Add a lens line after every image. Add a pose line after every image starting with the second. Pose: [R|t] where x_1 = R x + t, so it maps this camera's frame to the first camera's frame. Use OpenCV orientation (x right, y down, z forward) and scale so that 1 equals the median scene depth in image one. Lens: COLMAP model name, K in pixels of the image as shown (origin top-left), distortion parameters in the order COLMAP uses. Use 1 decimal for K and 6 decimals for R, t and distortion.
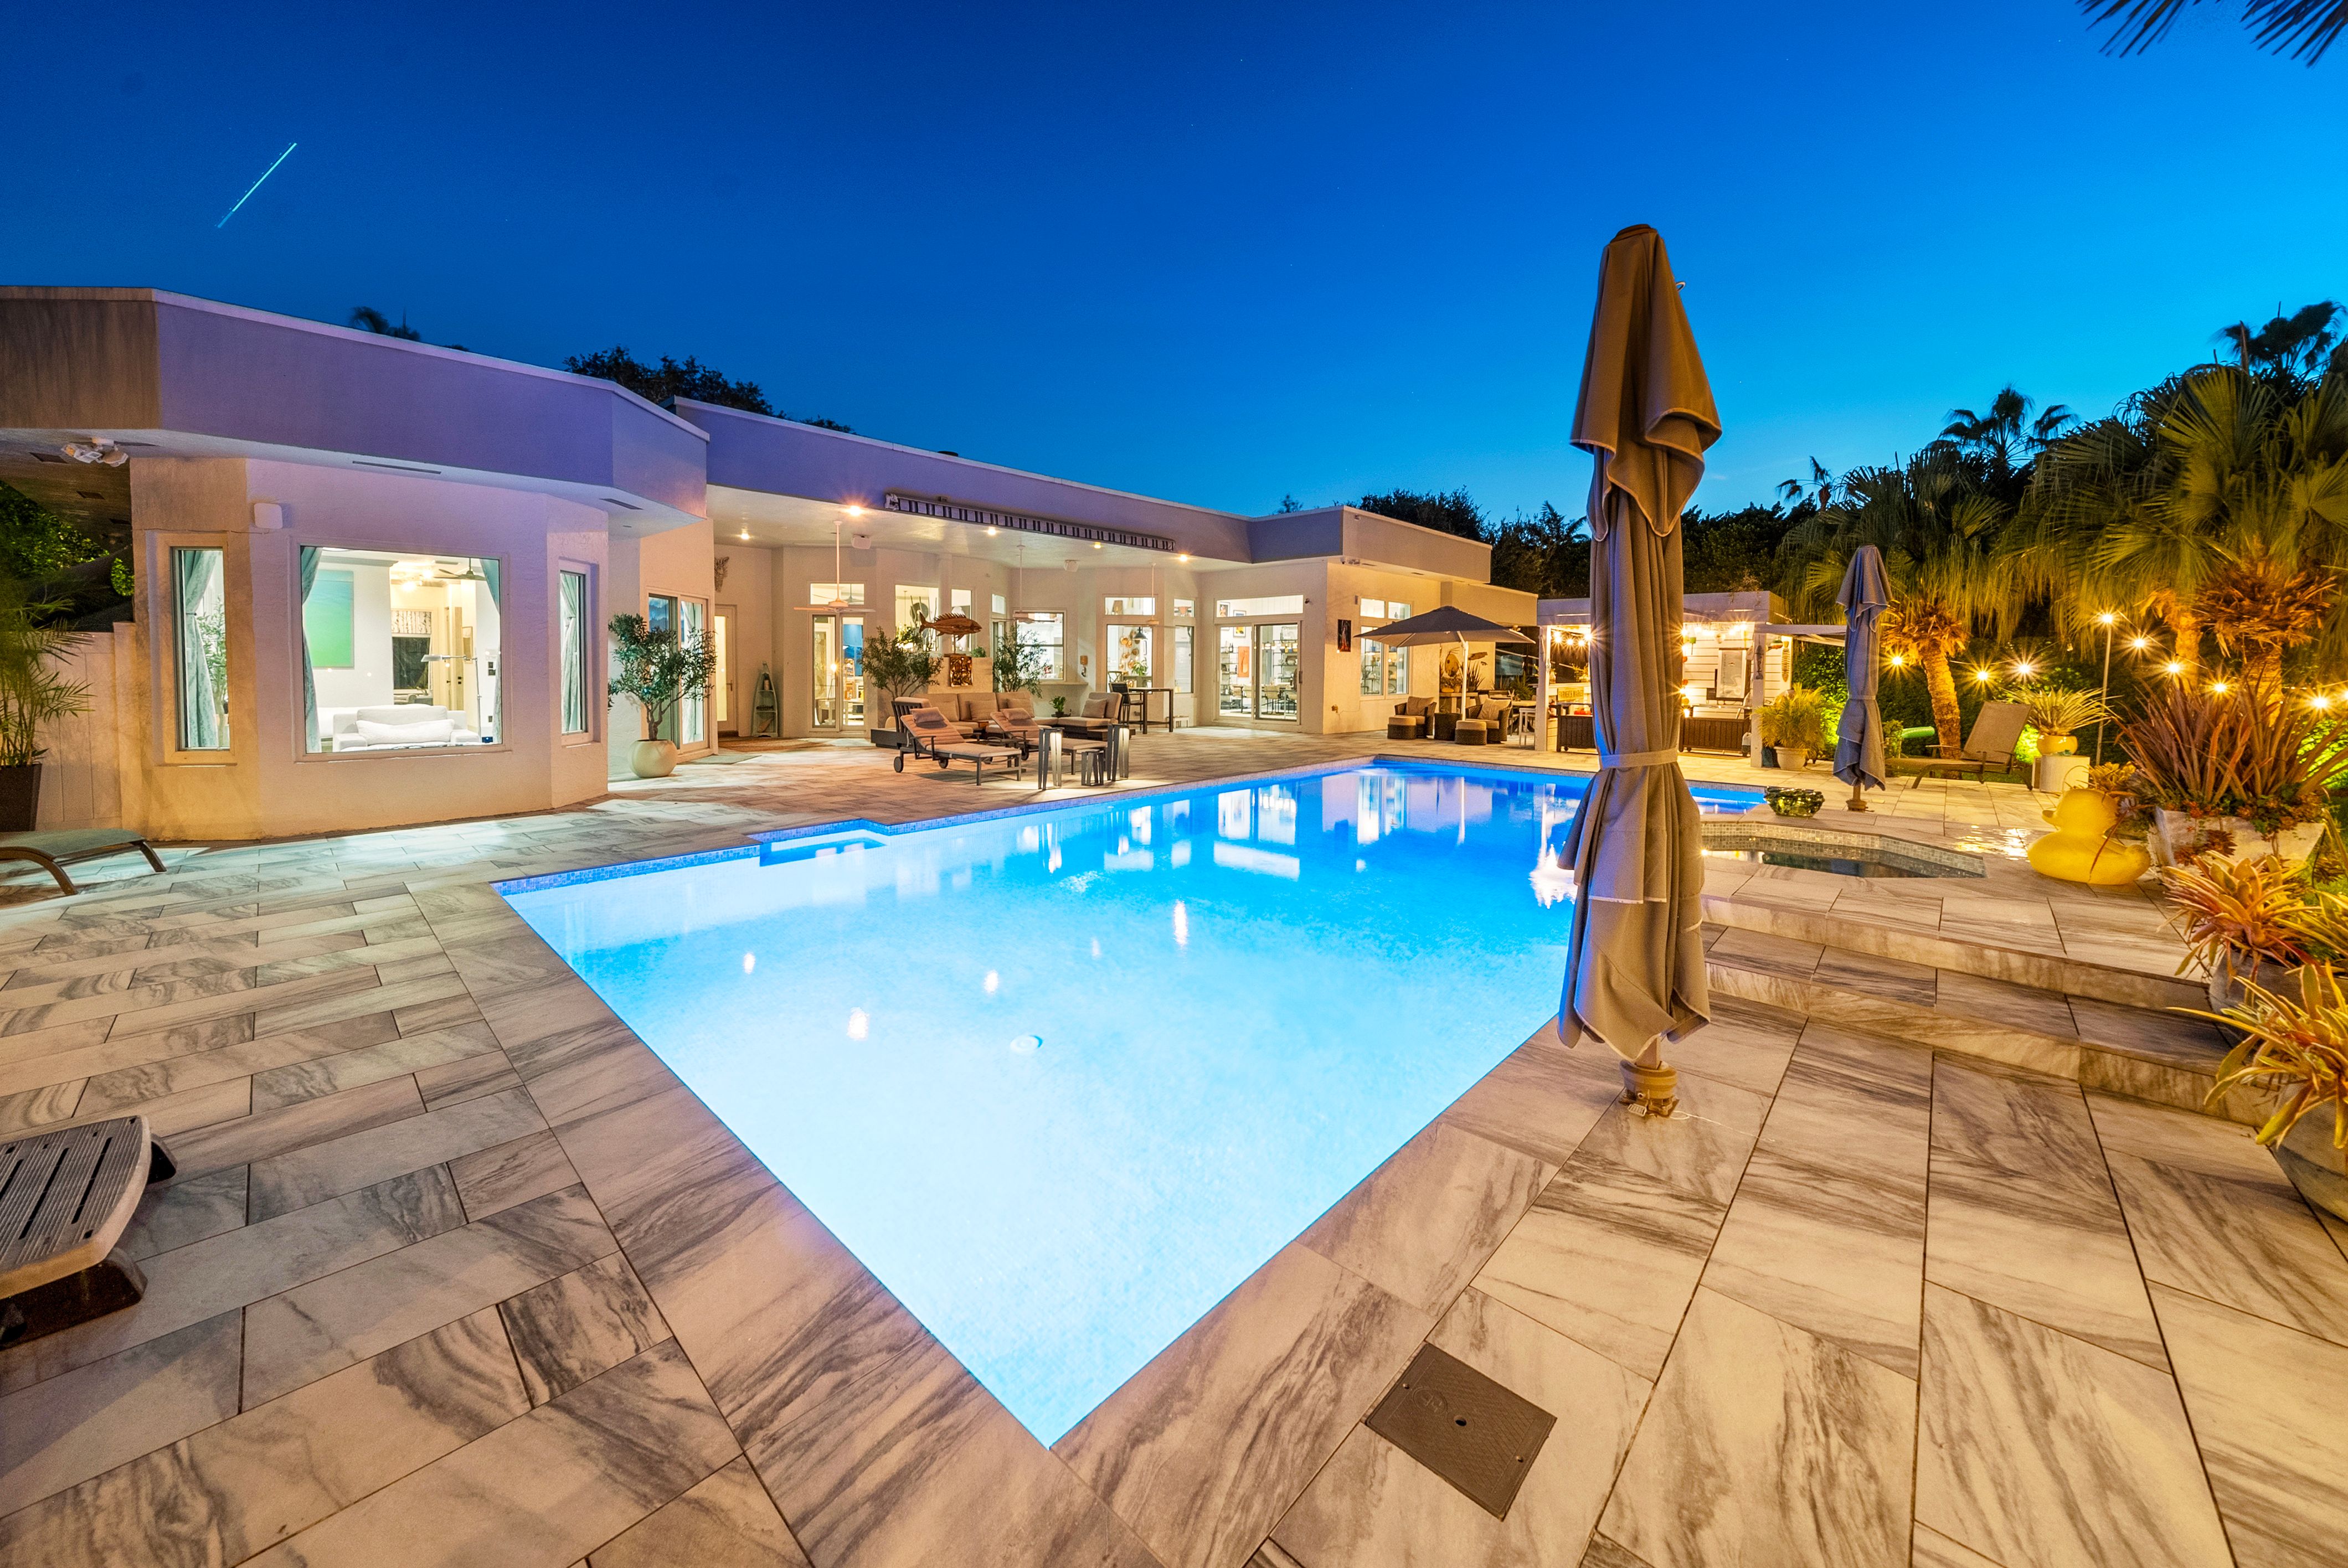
lens RADIAL K [[831.2, 0, 1176.5], [0, 831.2, 726.9], [0, 0, 1]] dist [-0.000053, -0.000016]
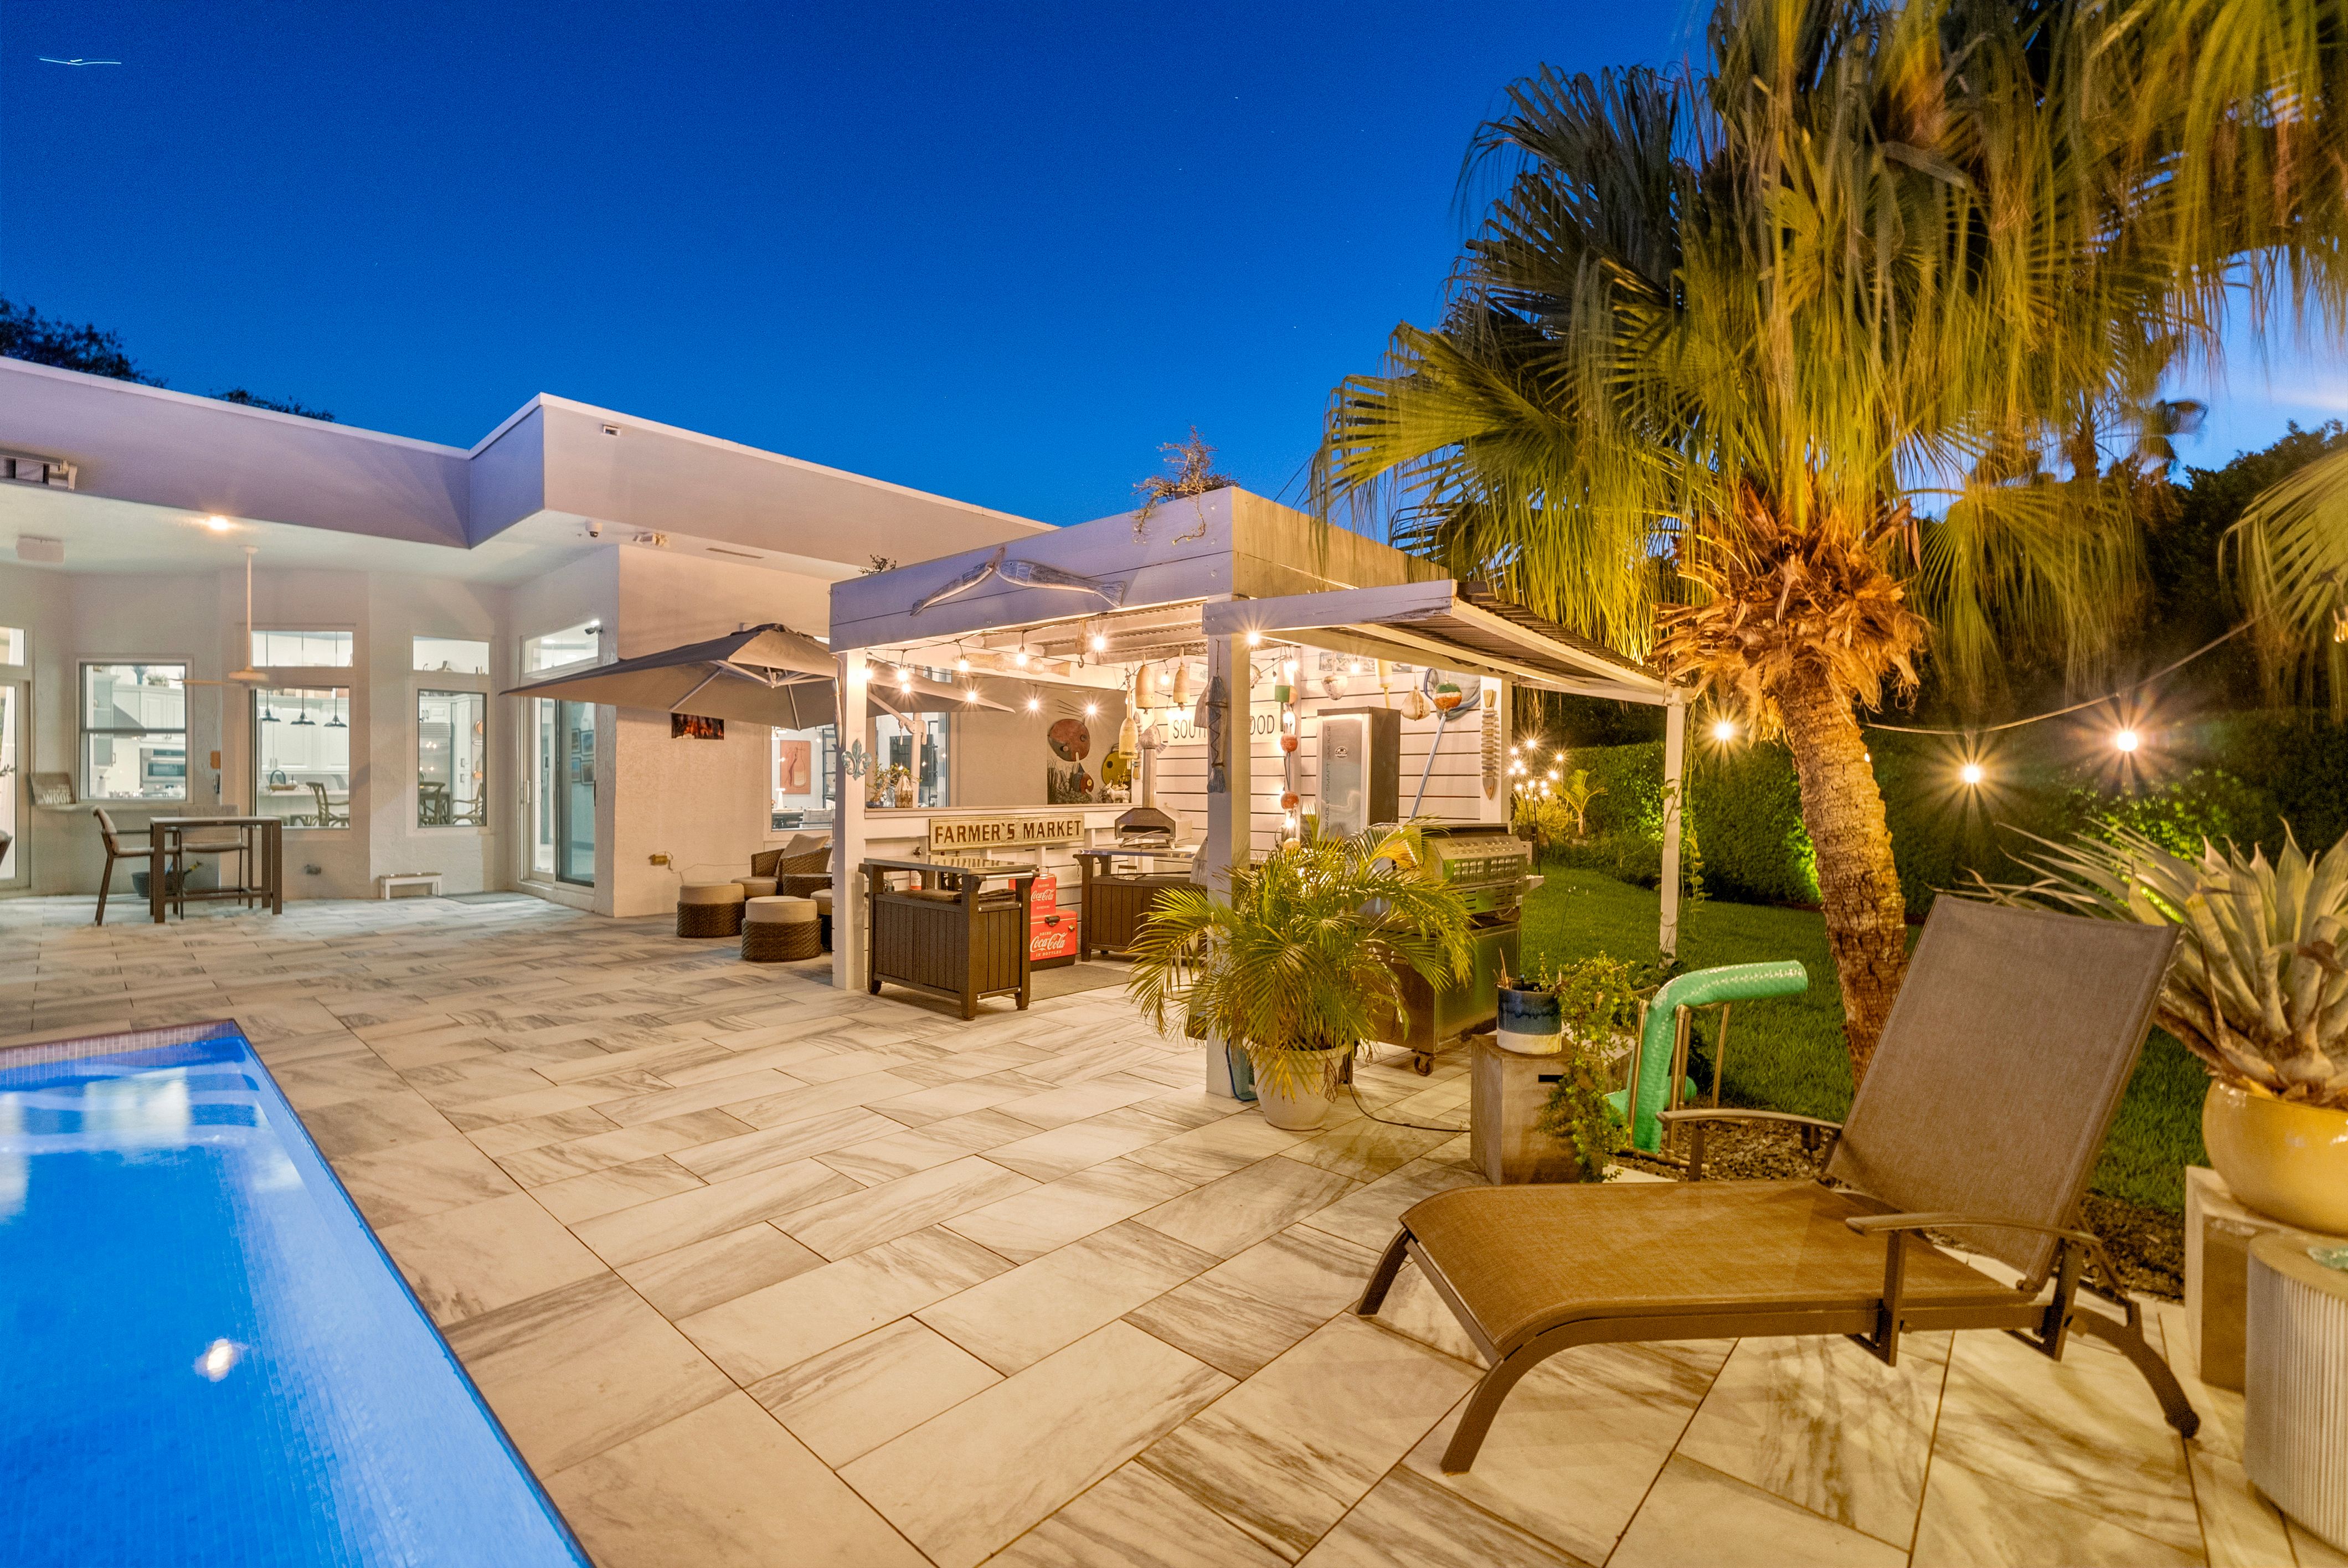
lens RADIAL K [[983.6, 0, 1174.0], [0, 983.6, 784.0], [0, 0, 1]] dist [0.000015, 0.000001]
pose [[0.999765, -0.009641, 0.019405, 0.685115], [0.010867, 0.997882, -0.064132, -0.039256], [-0.018746, 0.064327, 0.997753, 0.668778]]
